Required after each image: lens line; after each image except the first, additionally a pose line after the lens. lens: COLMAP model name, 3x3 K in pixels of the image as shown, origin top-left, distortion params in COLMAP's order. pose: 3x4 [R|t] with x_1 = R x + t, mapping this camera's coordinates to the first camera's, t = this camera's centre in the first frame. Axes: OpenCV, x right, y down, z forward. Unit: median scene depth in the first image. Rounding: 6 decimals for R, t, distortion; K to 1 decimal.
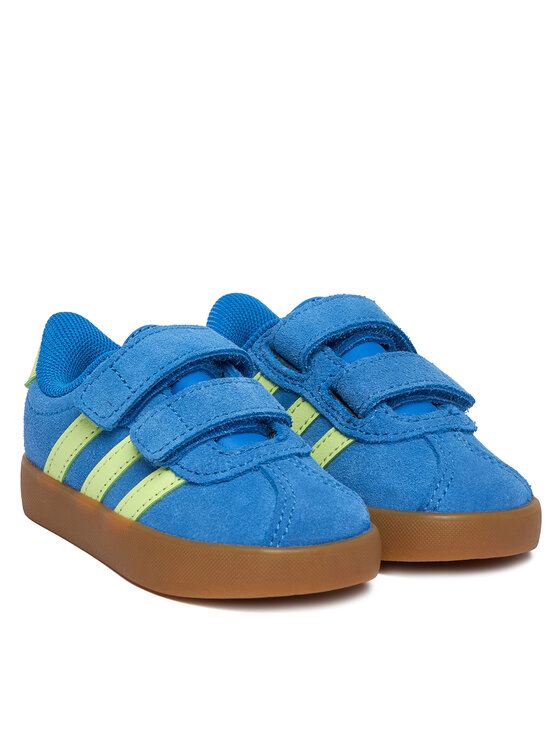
lens RADIAL K [[2067.9, 0, 280.0], [0, 2067.9, 373.0], [0, 0, 1]] dist [-0.066353, -0.141534]
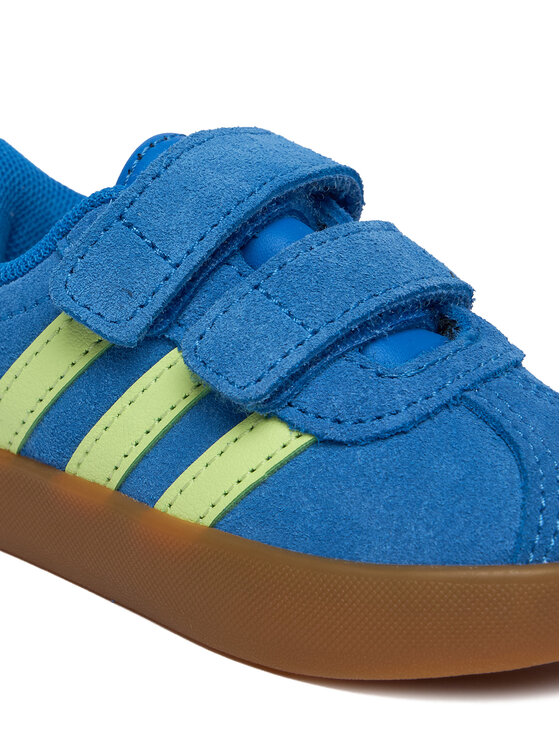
lens RADIAL K [[2319.9, 0, 280.0], [0, 2319.9, 373.0], [0, 0, 1]] dist [-0.158072, -0.494221]
pose [[0.988283, -0.082256, 0.128569, -0.120463], [0.074393, 0.995120, 0.064814, 0.000691], [-0.133273, -0.054490, 0.989580, 0.450096]]
